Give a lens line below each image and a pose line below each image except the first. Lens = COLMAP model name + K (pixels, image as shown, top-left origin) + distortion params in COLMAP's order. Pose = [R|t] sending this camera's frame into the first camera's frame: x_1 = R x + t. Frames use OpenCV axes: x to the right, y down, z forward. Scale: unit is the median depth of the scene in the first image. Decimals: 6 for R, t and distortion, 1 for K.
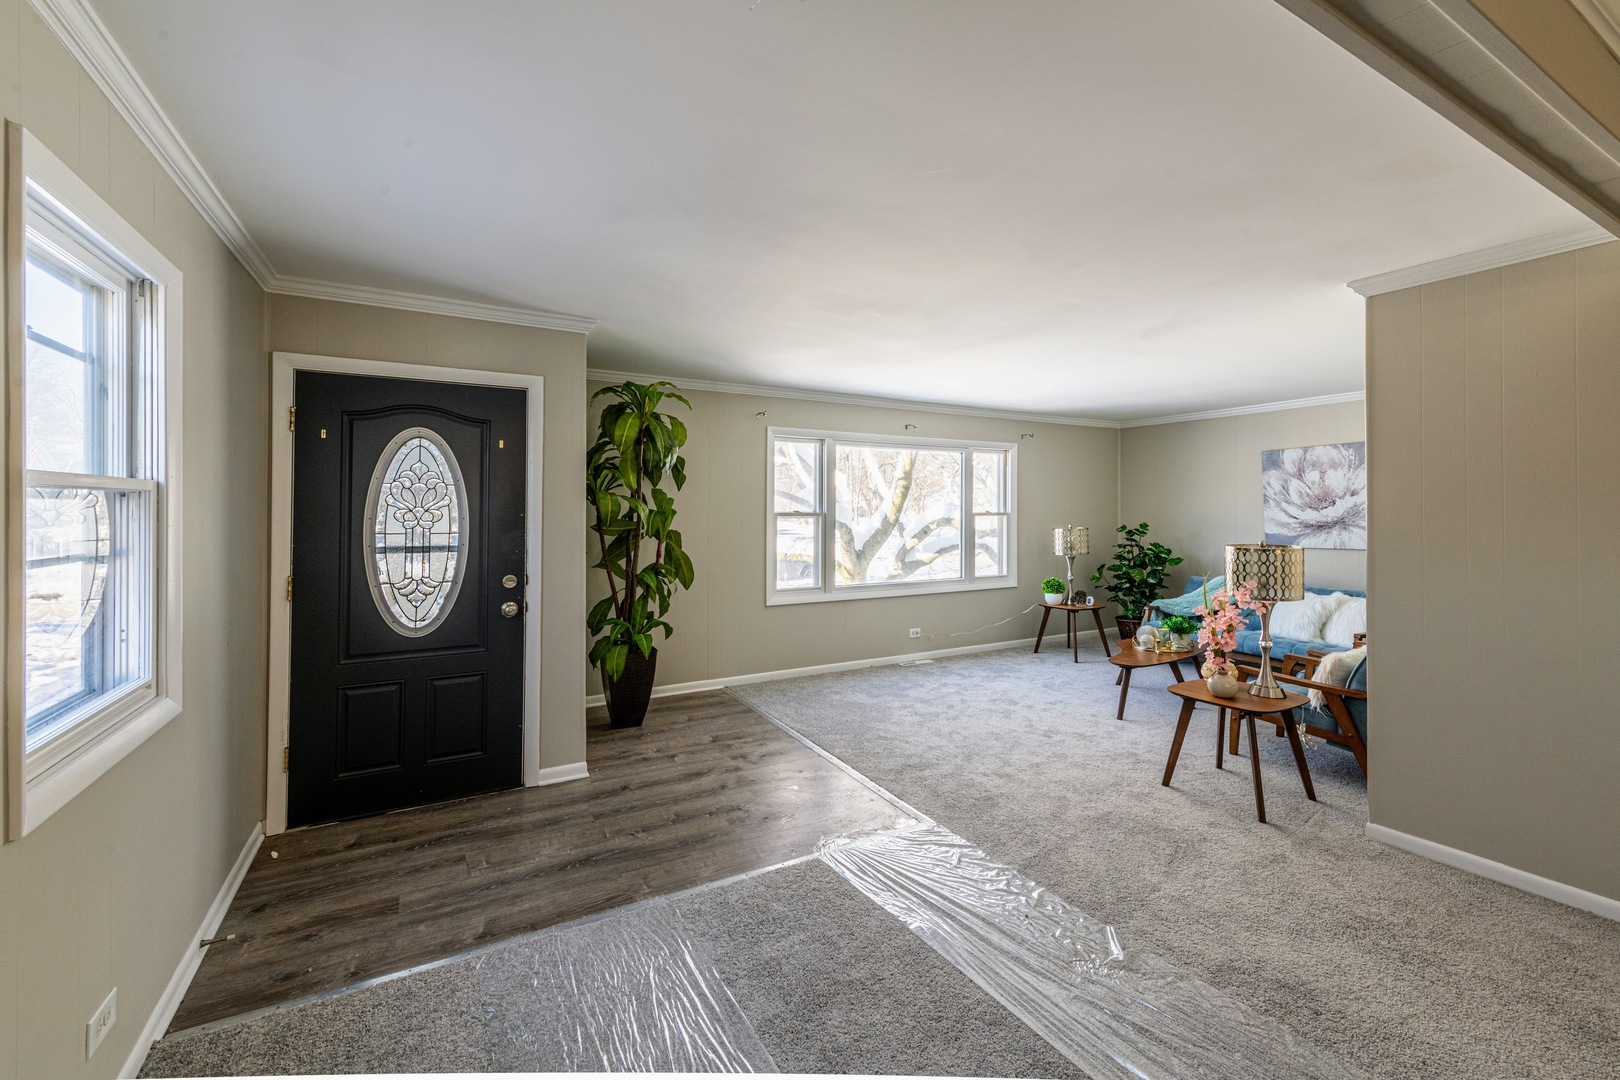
lens RADIAL K [[621.6, 0, 814.7], [0, 621.6, 501.5], [0, 0, 1]] dist [0.001818, -0.000028]
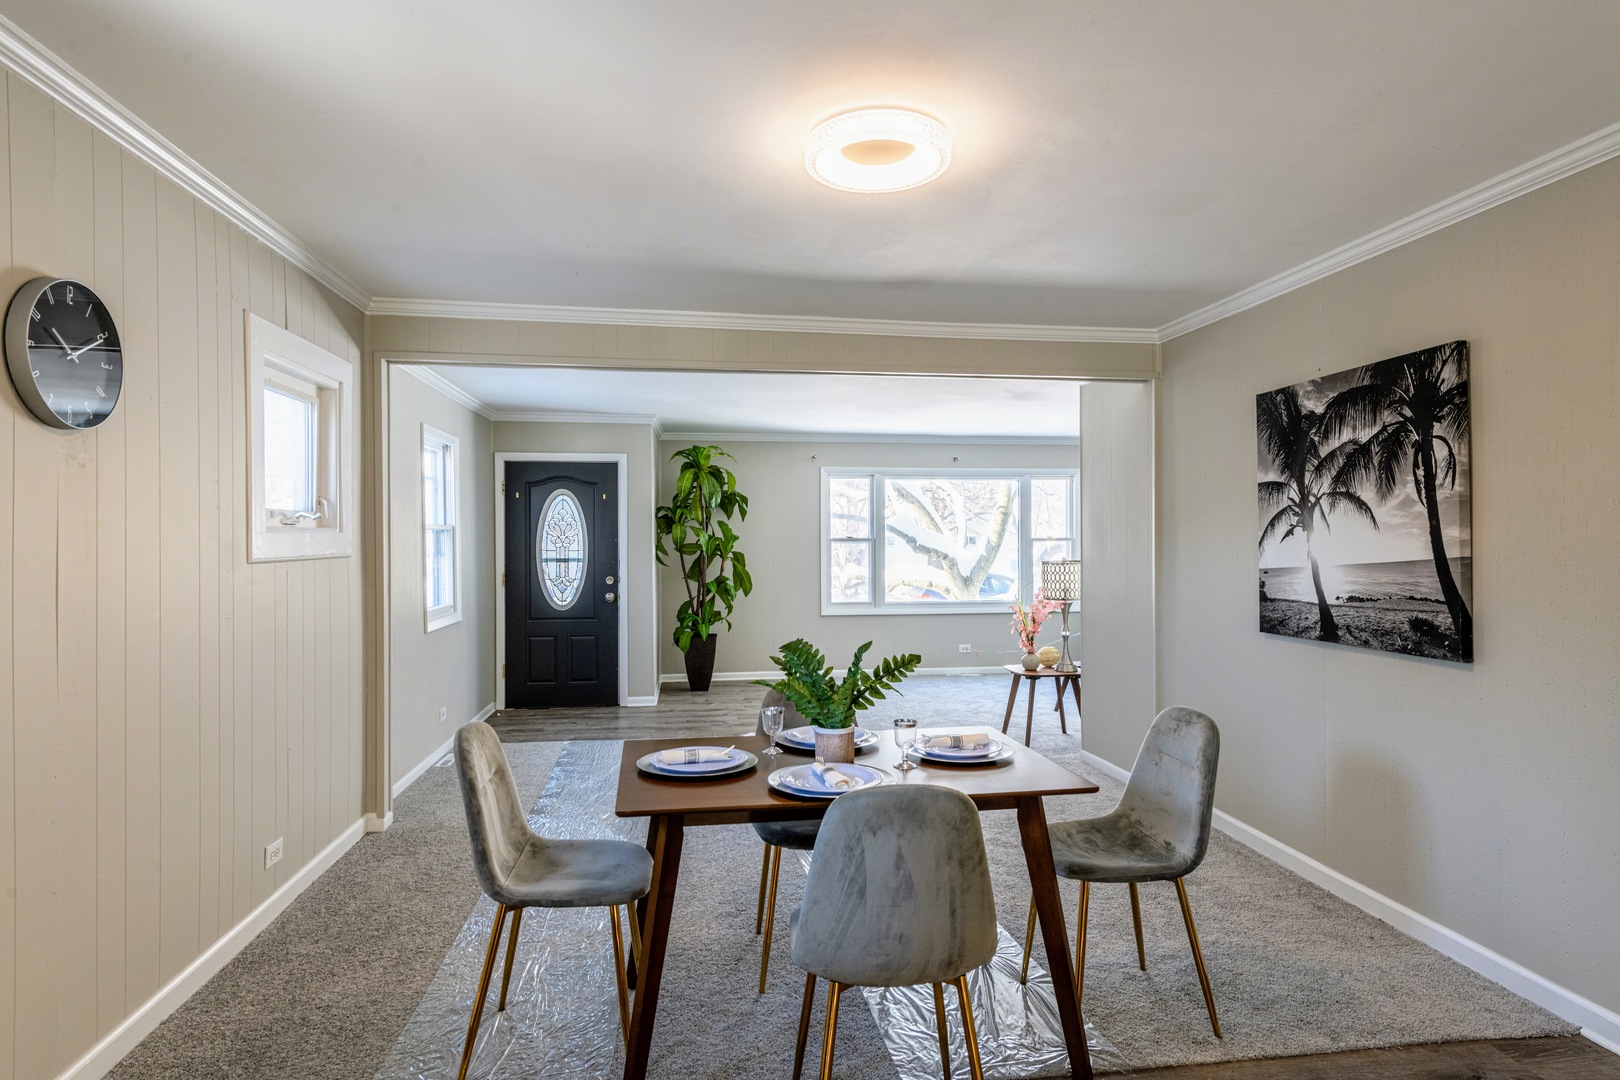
lens RADIAL K [[906.4, 0, 810.0], [0, 906.4, 540.0], [0, 0, 1]] dist [-0.001824, -0.000034]
pose [[0.913707, -0.007028, -0.406313, 0.704419], [0.012479, 0.999864, 0.010768, 0.001969], [0.406182, -0.014909, 0.913671, -0.708470]]
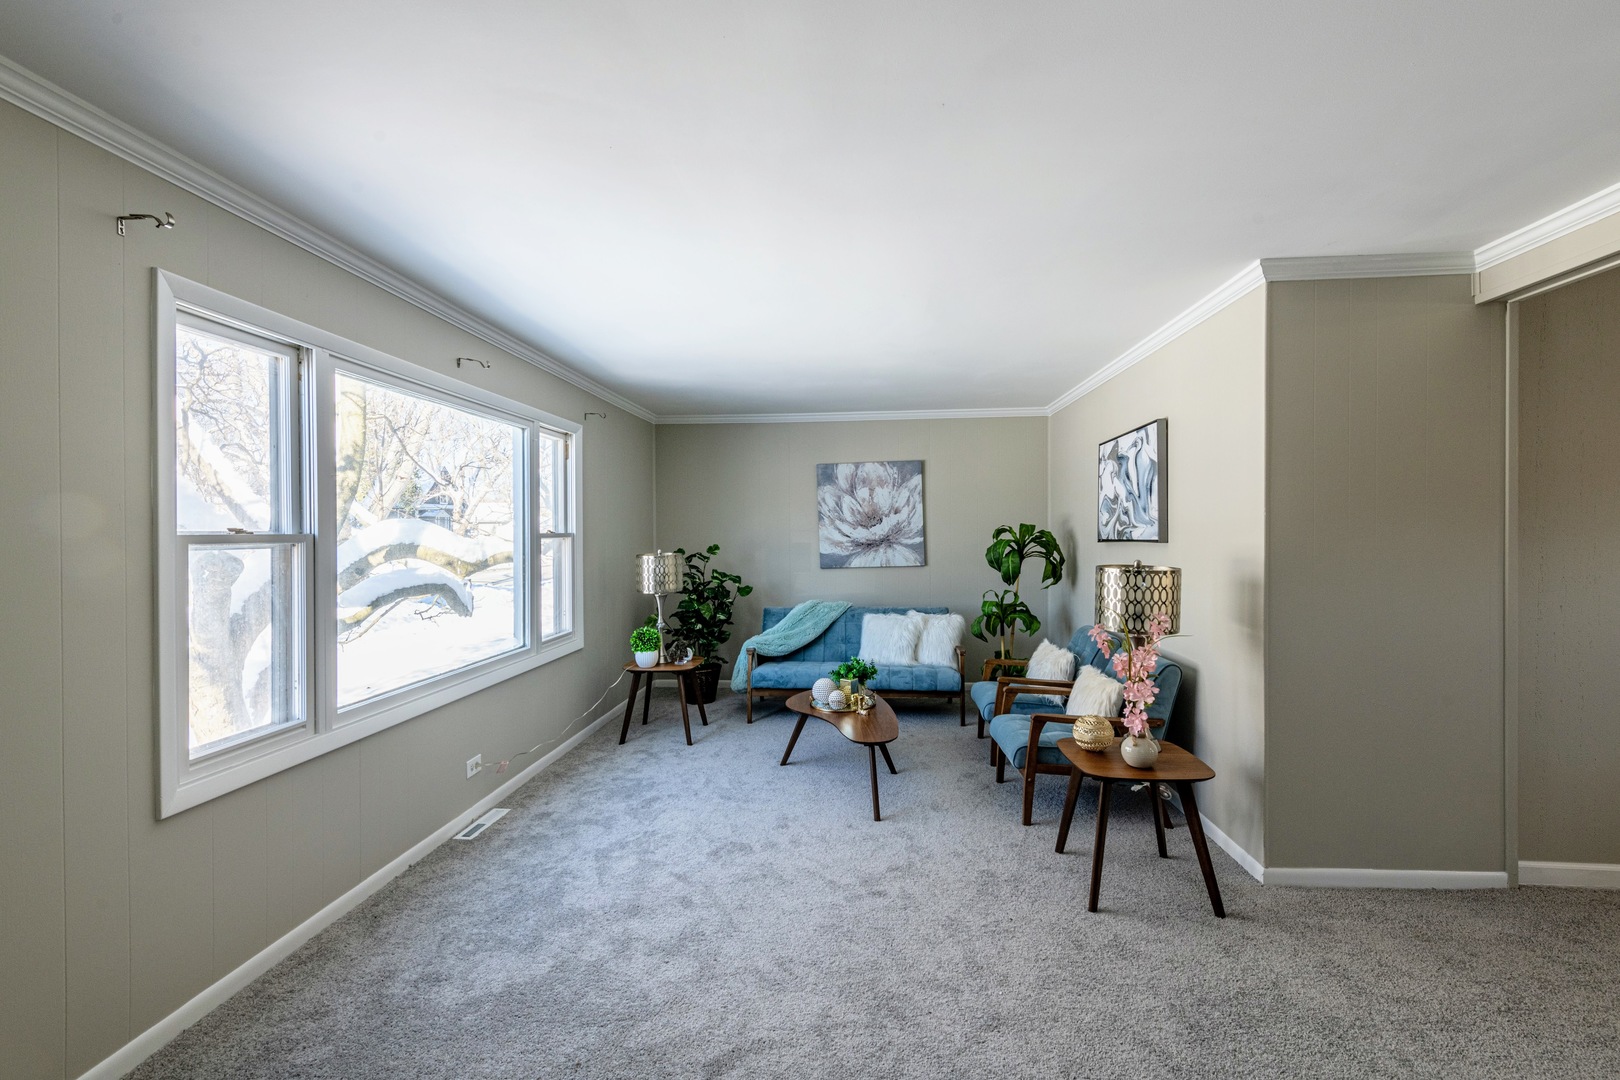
lens RADIAL K [[714.2, 0, 813.0], [0, 714.2, 535.3], [0, 0, 1]] dist [0.011239, 0.000057]
pose [[0.587844, -0.008804, 0.808926, -0.201907], [-0.005405, 0.999876, 0.014810, 0.012433], [-0.808956, -0.013078, 0.587724, 0.558573]]
